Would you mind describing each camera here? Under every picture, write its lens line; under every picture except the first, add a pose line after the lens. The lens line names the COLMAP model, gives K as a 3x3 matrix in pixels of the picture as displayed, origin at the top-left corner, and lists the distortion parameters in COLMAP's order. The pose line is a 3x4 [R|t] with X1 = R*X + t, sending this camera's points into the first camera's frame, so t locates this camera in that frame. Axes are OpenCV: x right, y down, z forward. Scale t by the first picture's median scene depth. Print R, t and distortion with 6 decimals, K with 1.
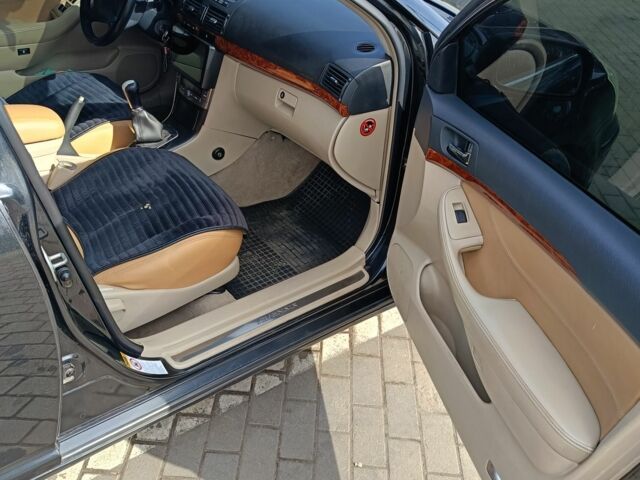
lens RADIAL K [[585.6, 0, 320.0], [0, 585.6, 240.0], [0, 0, 1]] dist [0.089510, -0.152140]
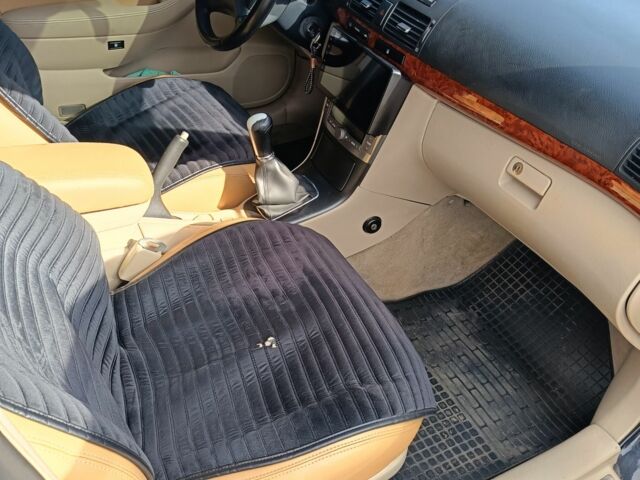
lens RADIAL K [[602.2, 0, 320.0], [0, 602.2, 240.0], [0, 0, 1]] dist [0.192504, -0.476004]
pose [[0.983228, 0.115560, -0.141100, -0.139284], [-0.112719, 0.993233, 0.027990, -0.149288], [0.143380, -0.011616, 0.989600, 0.333940]]
